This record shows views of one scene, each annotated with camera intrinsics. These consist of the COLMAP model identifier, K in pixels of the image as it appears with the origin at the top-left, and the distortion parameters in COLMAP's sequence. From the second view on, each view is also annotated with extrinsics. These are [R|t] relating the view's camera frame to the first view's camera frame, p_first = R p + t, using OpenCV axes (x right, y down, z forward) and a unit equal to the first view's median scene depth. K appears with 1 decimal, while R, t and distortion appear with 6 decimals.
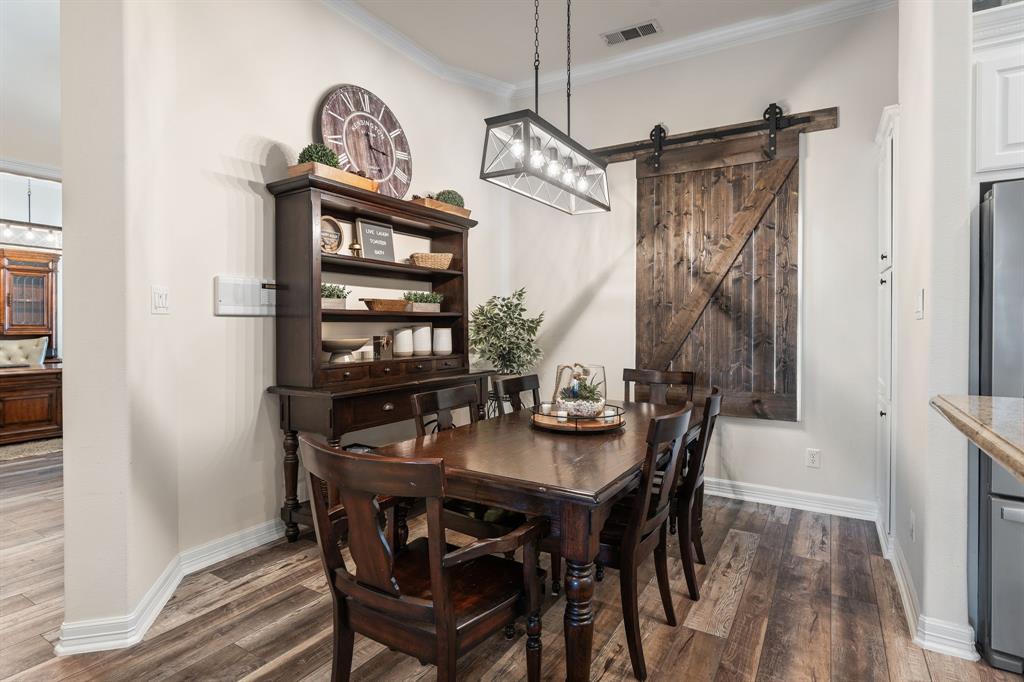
lens RADIAL K [[502.4, 0, 512.9], [0, 502.4, 315.0], [0, 0, 1]] dist [0.001913, -0.000249]
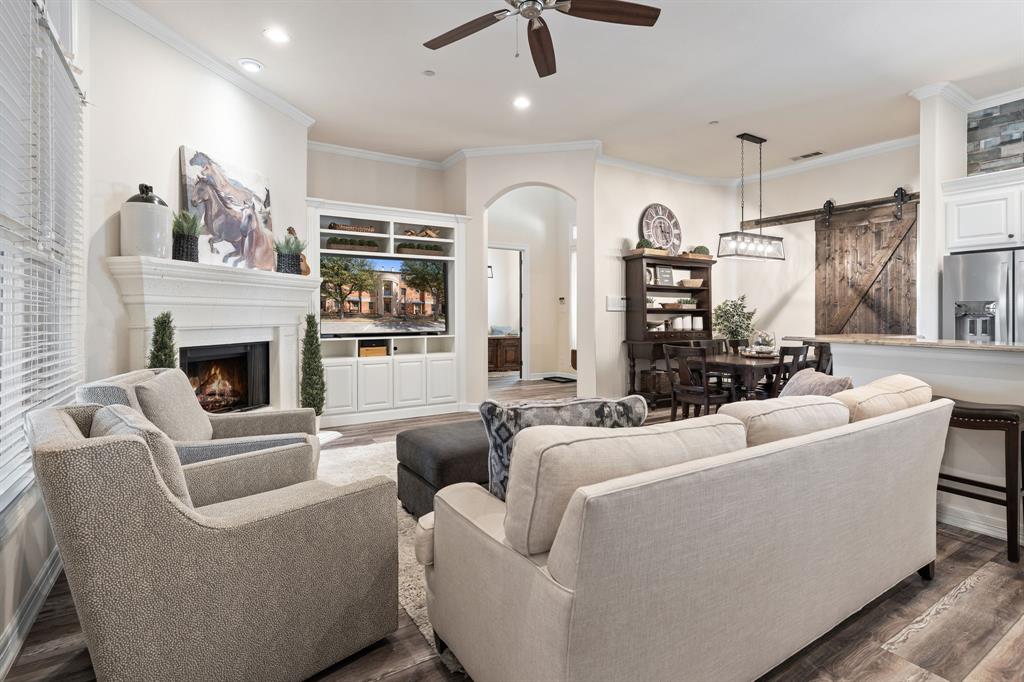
lens RADIAL K [[502.4, 0, 512.9], [0, 502.4, 315.0], [0, 0, 1]] dist [0.001913, -0.000249]
pose [[0.895648, -0.000424, -0.444763, 0.089380], [0.006159, 0.999915, 0.011449, -0.008283], [0.444720, -0.012994, 0.895575, -1.112461]]
